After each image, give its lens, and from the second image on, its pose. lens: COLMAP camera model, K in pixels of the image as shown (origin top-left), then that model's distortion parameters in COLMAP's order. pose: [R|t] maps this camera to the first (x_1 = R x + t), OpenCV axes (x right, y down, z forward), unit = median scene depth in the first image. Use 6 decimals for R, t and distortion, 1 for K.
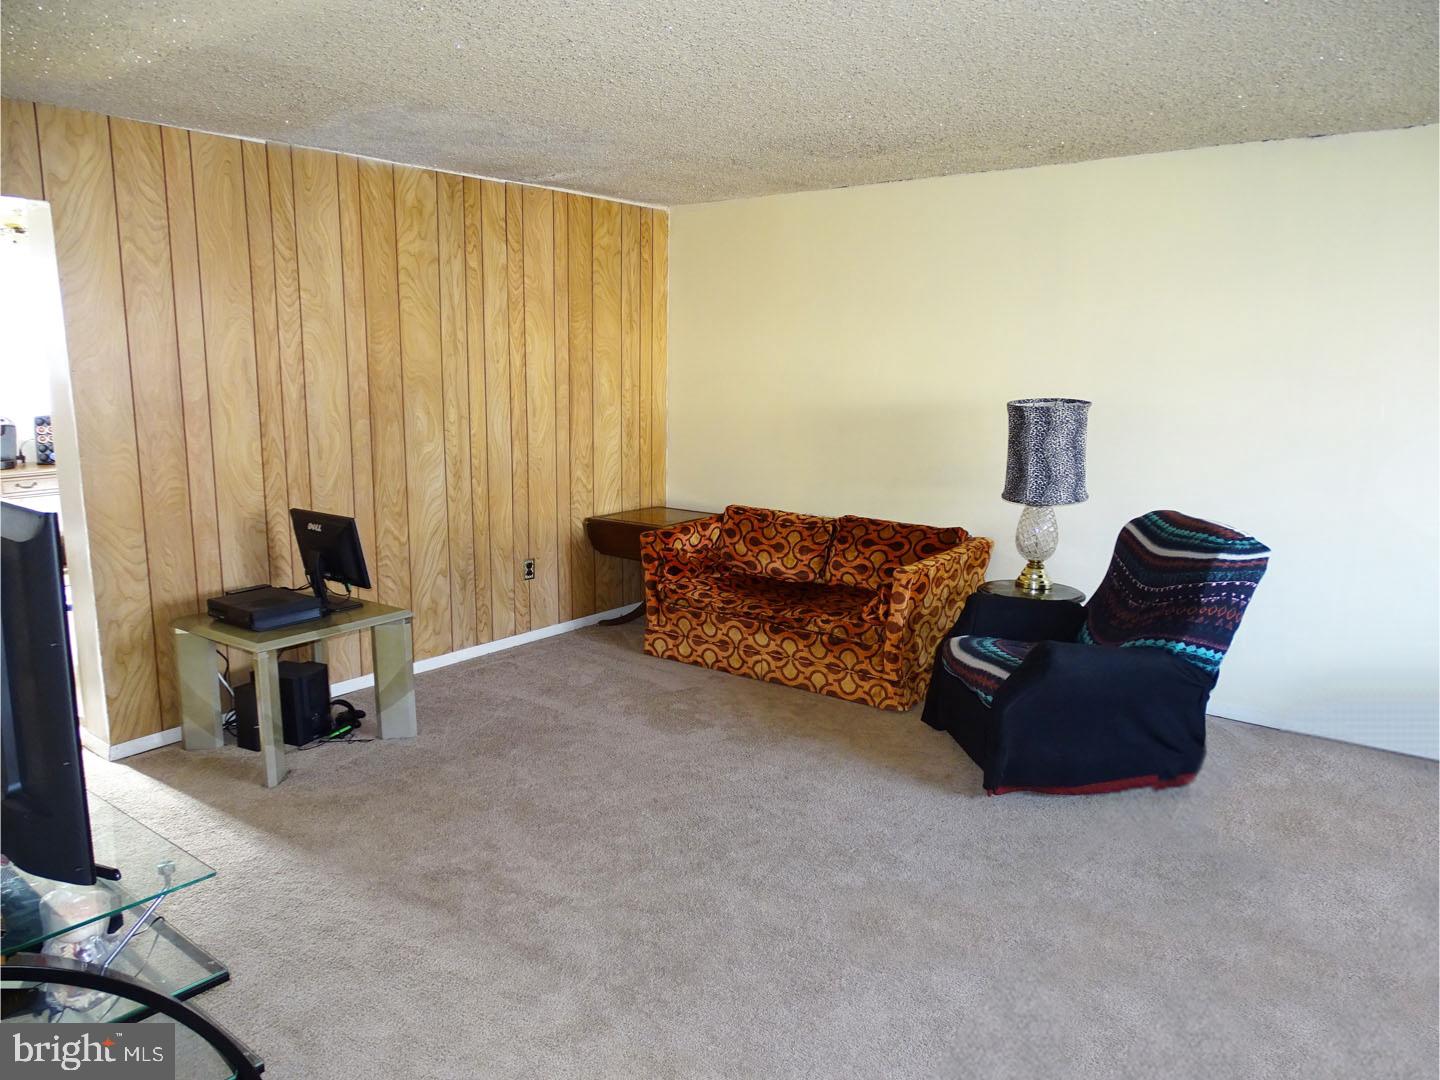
lens RADIAL K [[1013.3, 0, 714.1], [0, 1013.3, 537.6], [0, 0, 1]] dist [-0.001847, 0.001787]
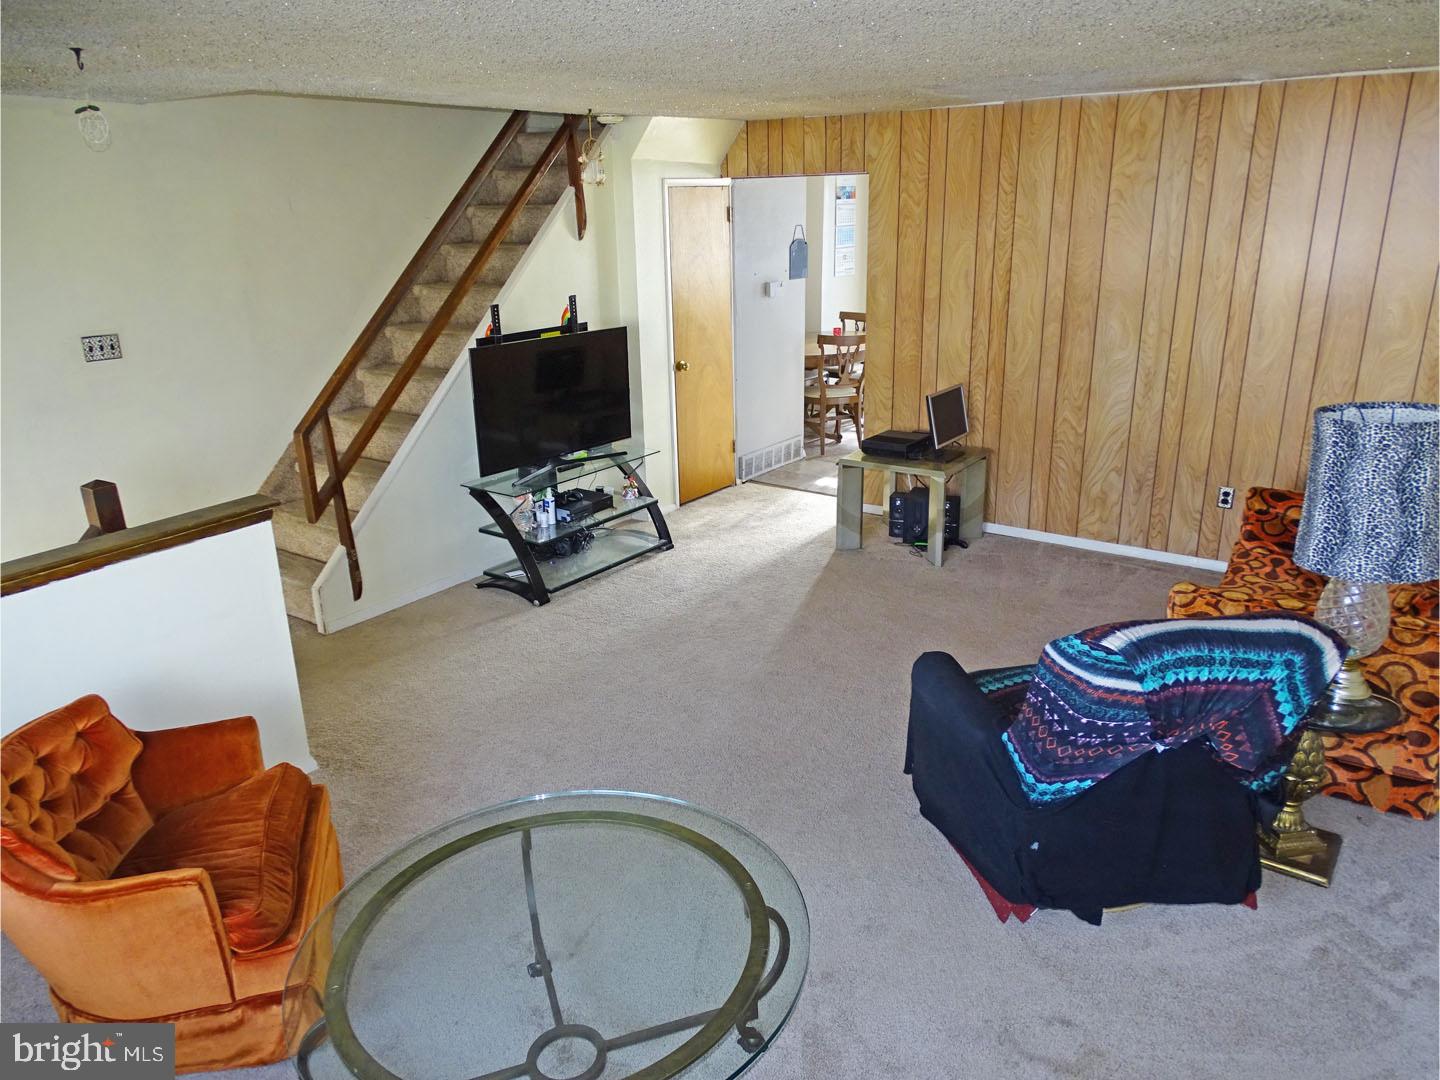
lens RADIAL K [[1013.3, 0, 716.0], [0, 1013.3, 544.8], [0, 0, 1]] dist [-0.001847, 0.001787]
pose [[0.055227, 0.315262, -0.947396, 0.860598], [-0.153821, 0.940204, 0.303902, -0.173679], [0.986554, 0.128946, 0.100419, 0.516552]]
